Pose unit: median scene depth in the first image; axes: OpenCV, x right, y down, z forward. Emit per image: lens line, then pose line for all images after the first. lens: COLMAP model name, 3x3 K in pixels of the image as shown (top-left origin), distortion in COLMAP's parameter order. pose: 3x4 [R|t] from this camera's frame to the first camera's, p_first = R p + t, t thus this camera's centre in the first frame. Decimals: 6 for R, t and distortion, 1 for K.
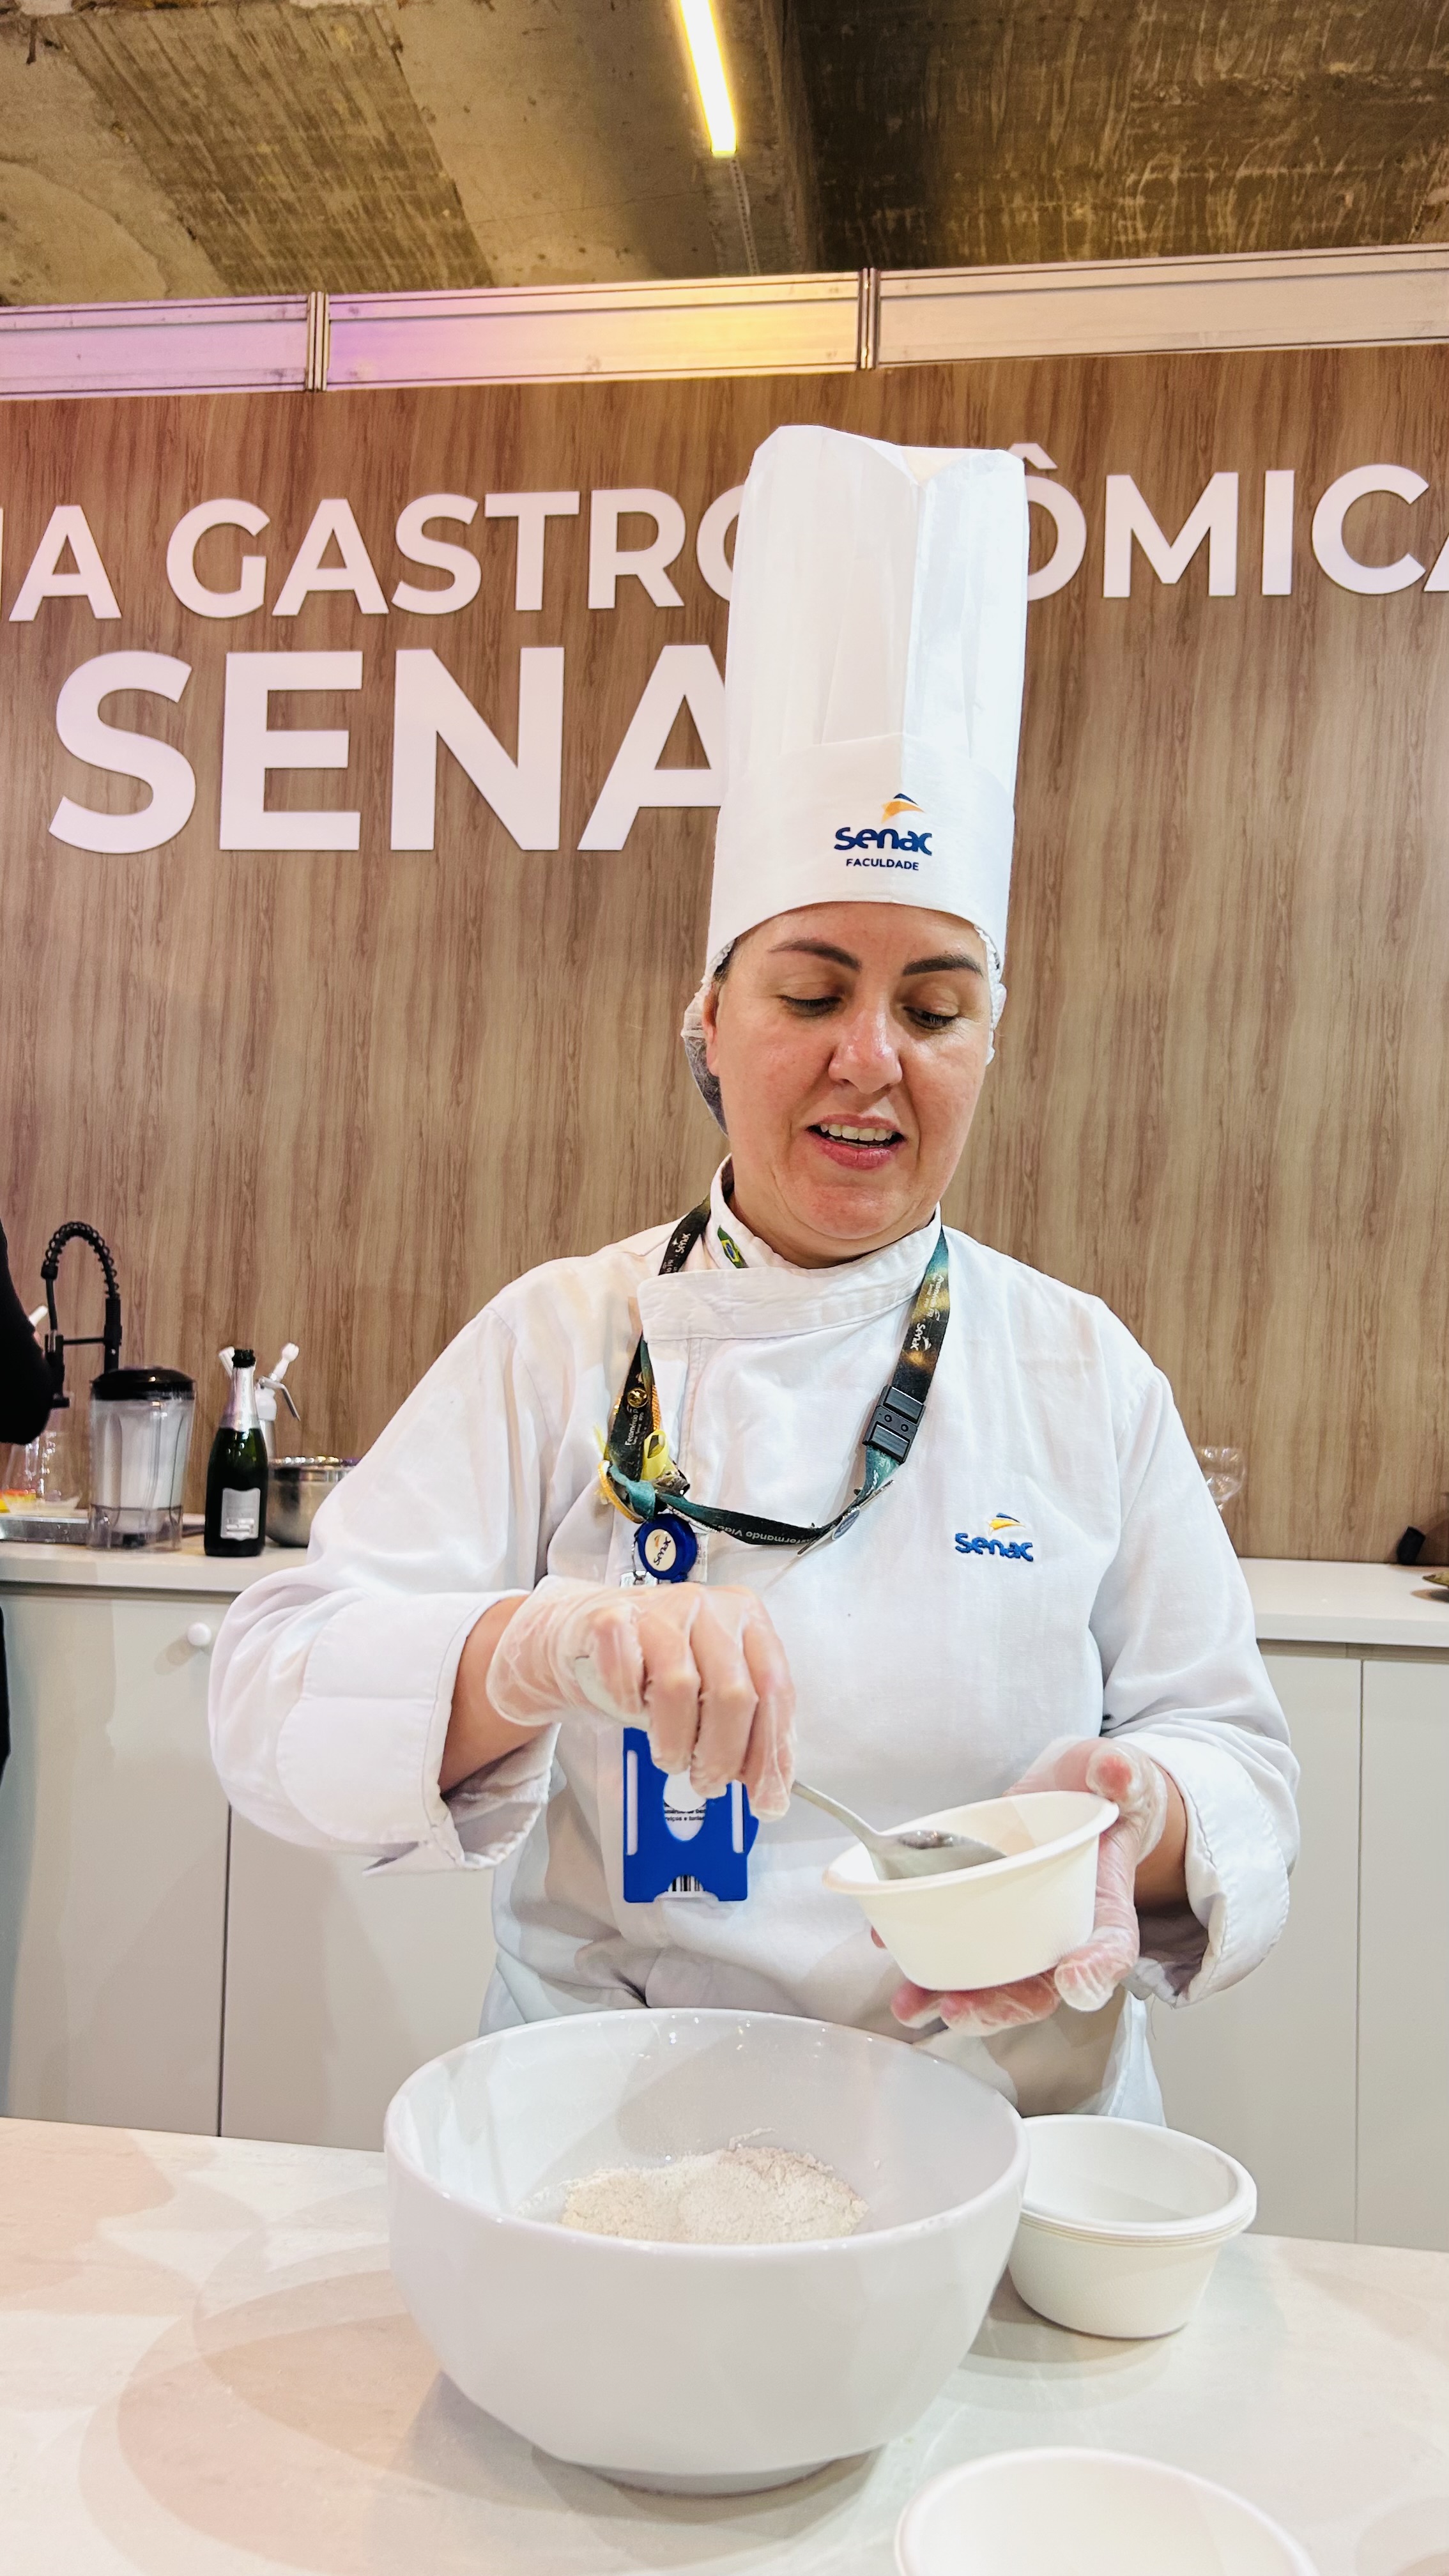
lens RADIAL K [[2052.0, 0, 727.3], [0, 2052.0, 1303.1], [0, 0, 1]] dist [-0.007573, -0.019170]
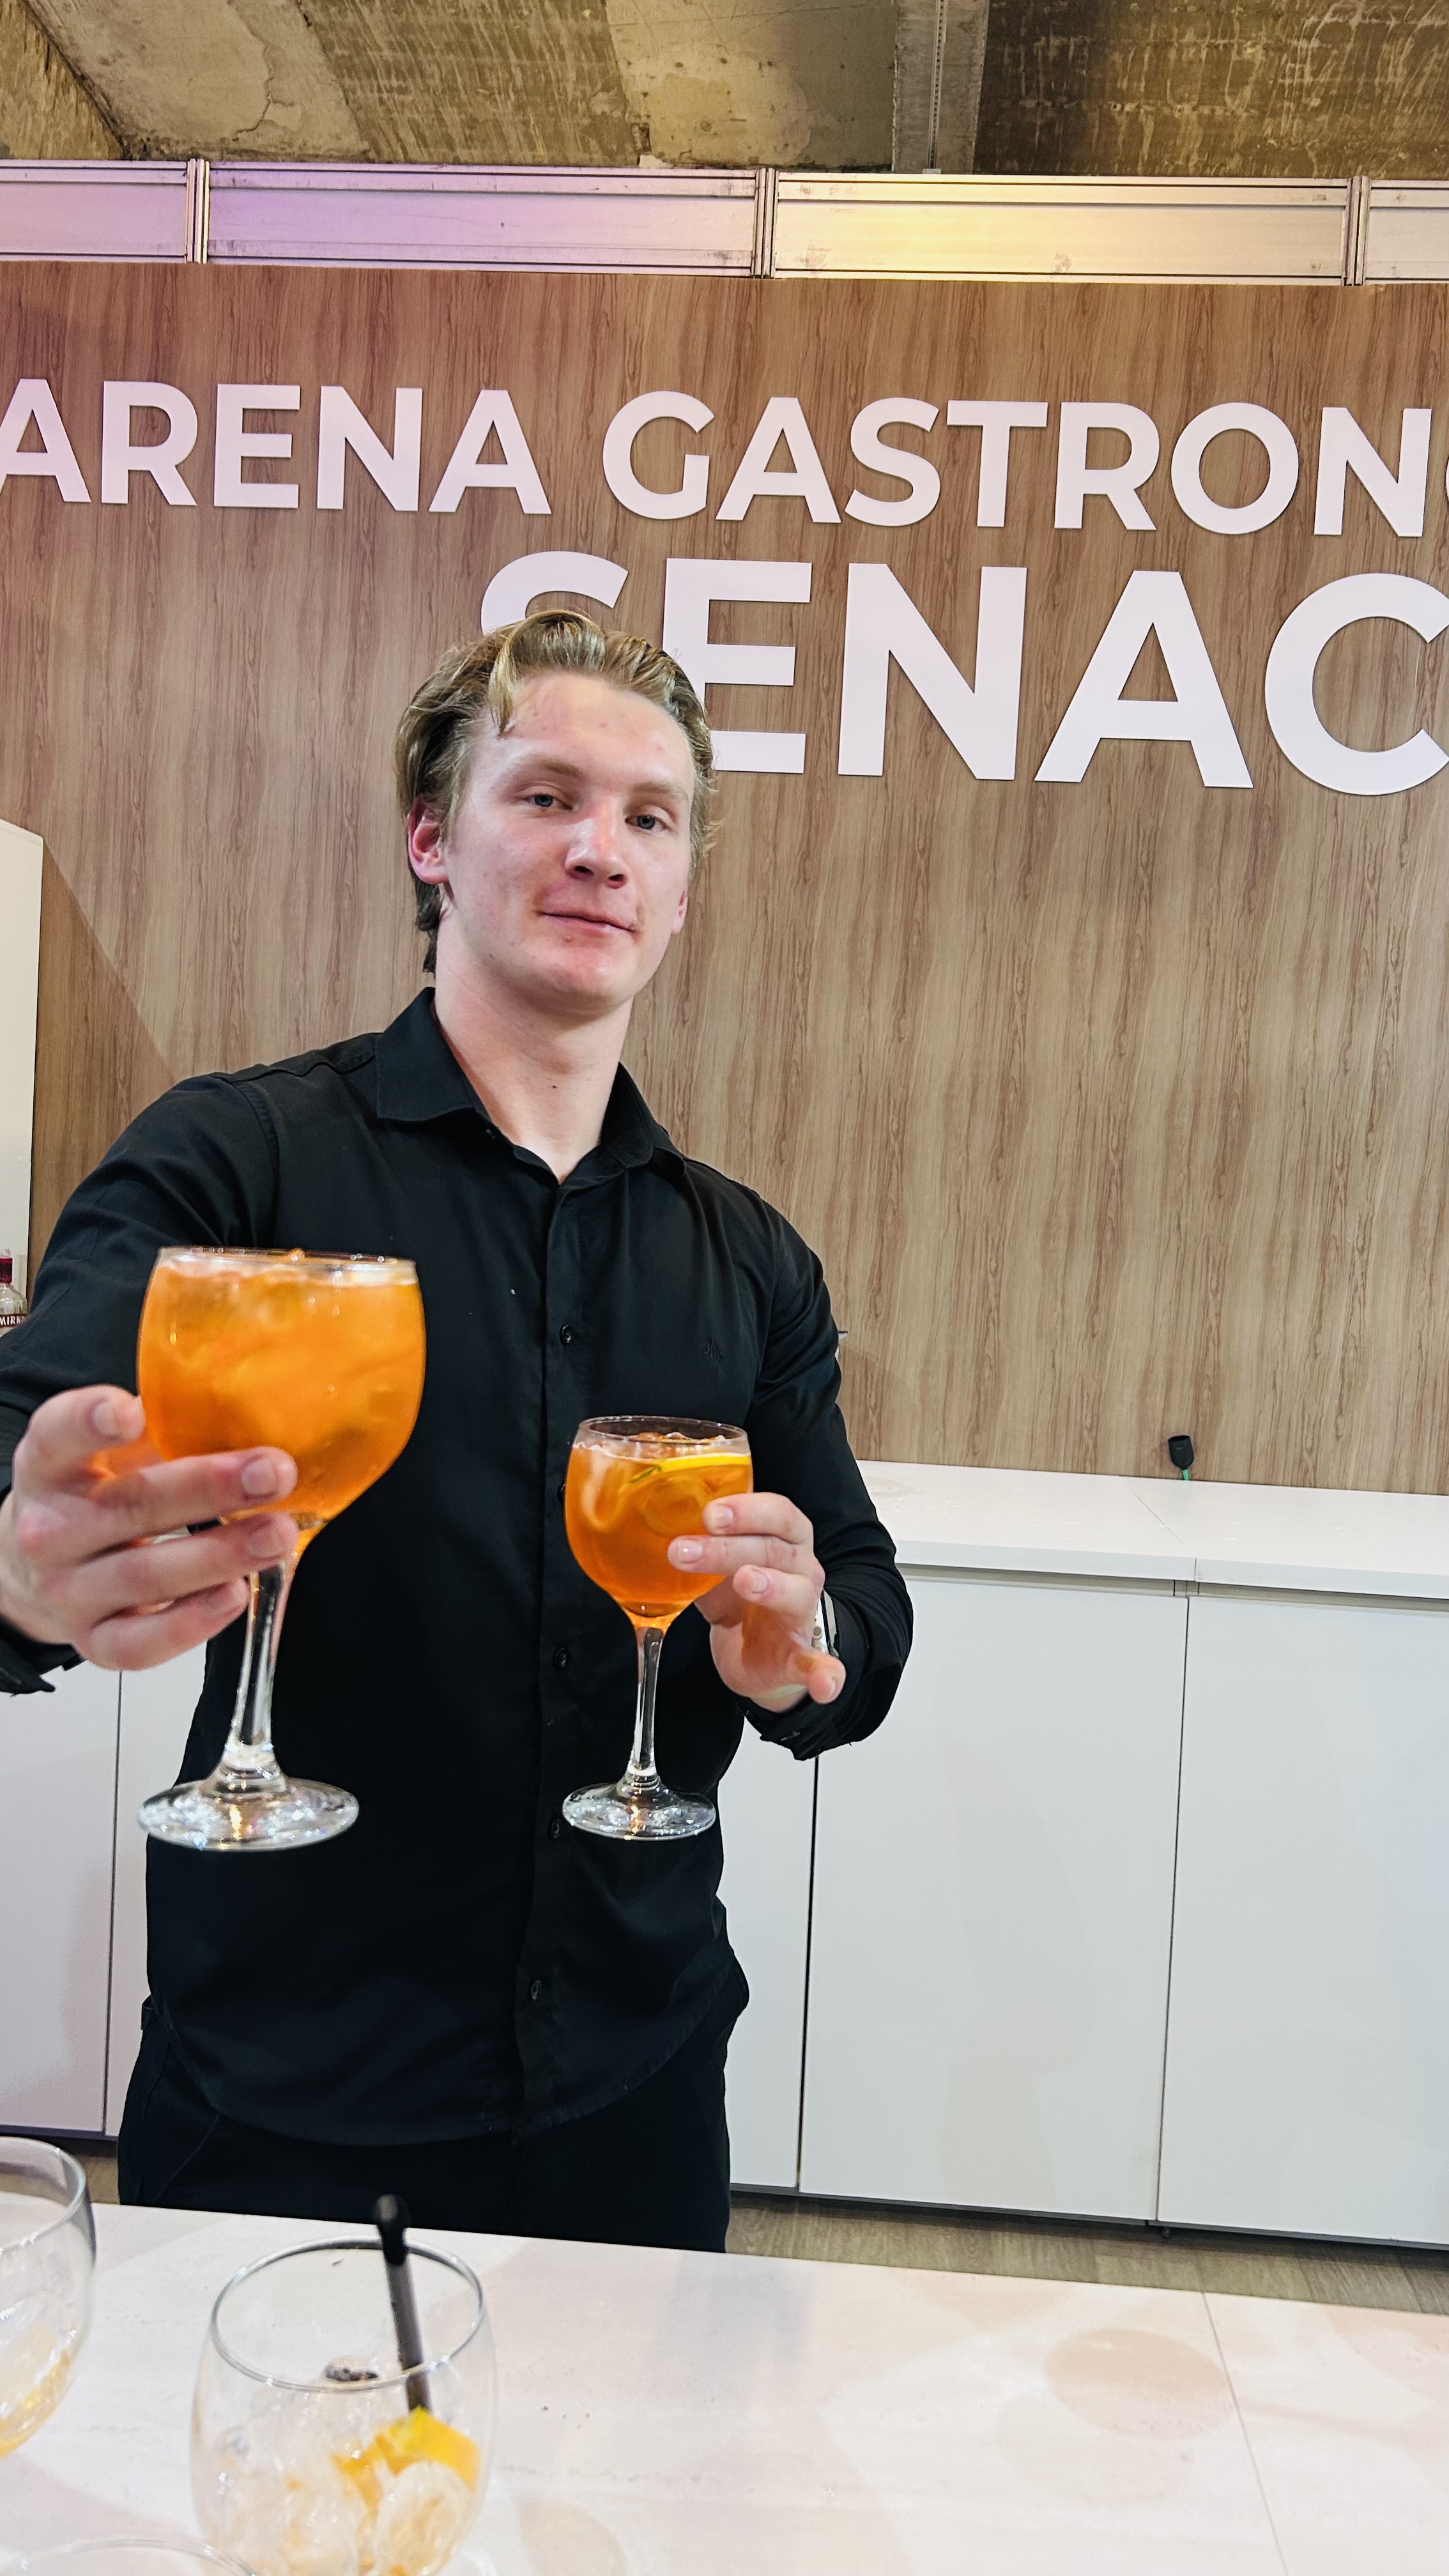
lens RADIAL K [[2052.0, 0, 726.0], [0, 2052.0, 1284.5], [0, 0, 1]] dist [-0.007573, -0.019170]
pose [[0.997103, 0.009509, 0.075464, -0.285747], [-0.015893, 0.996300, 0.084462, -0.061763], [-0.074381, -0.085417, 0.993565, 0.022417]]
